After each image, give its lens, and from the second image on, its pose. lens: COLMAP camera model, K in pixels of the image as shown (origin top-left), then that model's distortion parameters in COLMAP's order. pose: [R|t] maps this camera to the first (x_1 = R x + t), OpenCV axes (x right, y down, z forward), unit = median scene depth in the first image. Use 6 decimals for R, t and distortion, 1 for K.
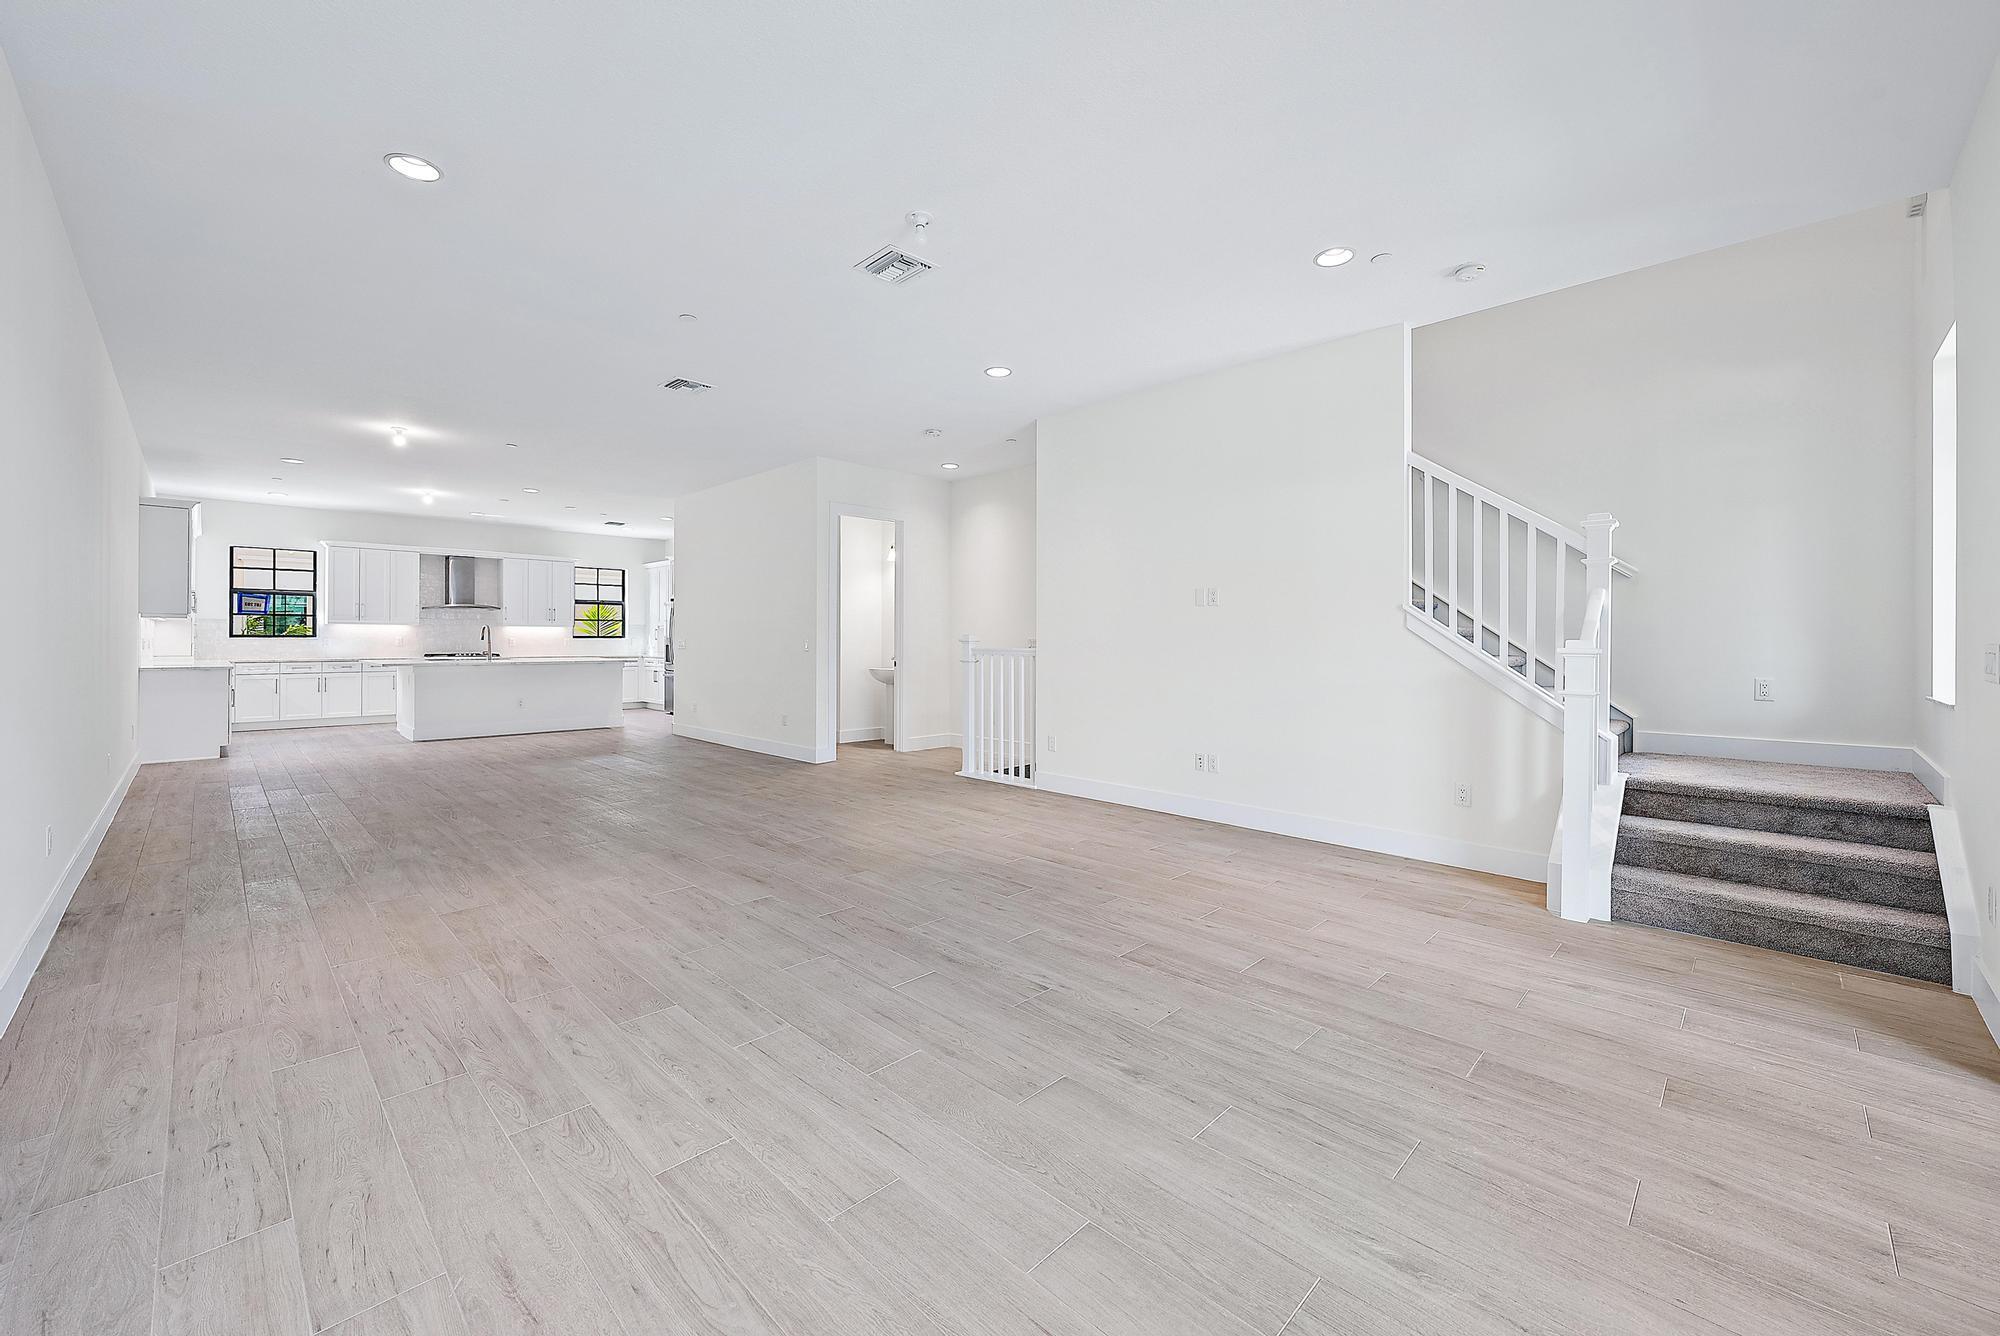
lens RADIAL K [[790.2, 0, 1005.0], [0, 790.2, 633.1], [0, 0, 1]] dist [0.002318, 0.000147]
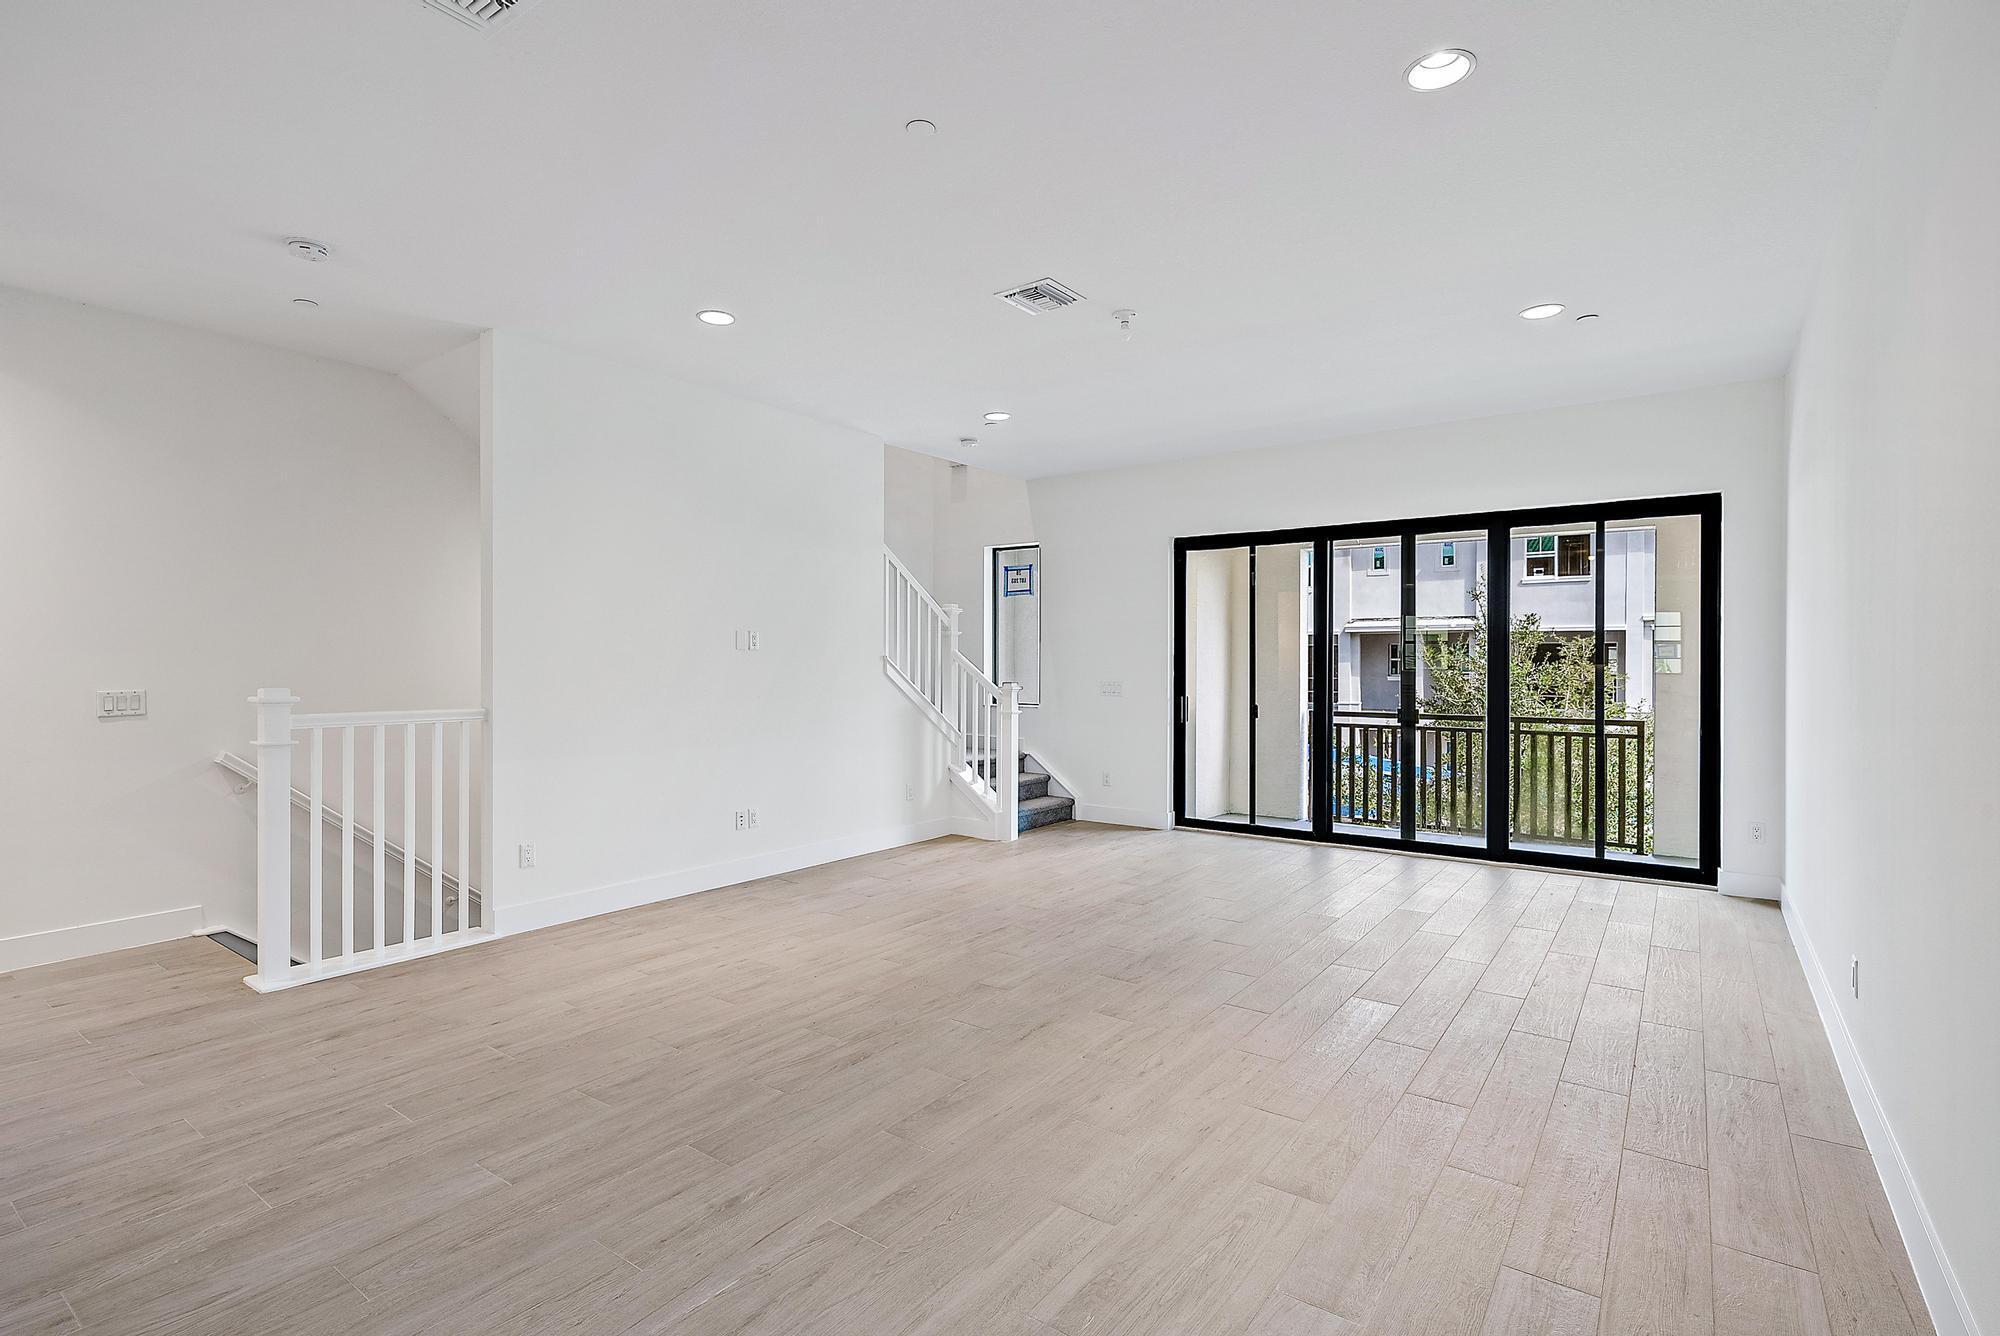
lens RADIAL K [[941.9, 0, 1000.7], [0, 941.9, 662.2], [0, 0, 1]] dist [0.000324, 0.000065]
pose [[-0.149098, -0.002496, 0.988819, -0.945345], [-0.010661, 0.999943, 0.000917, -0.025842], [-0.988765, -0.010405, -0.149116, 0.934476]]
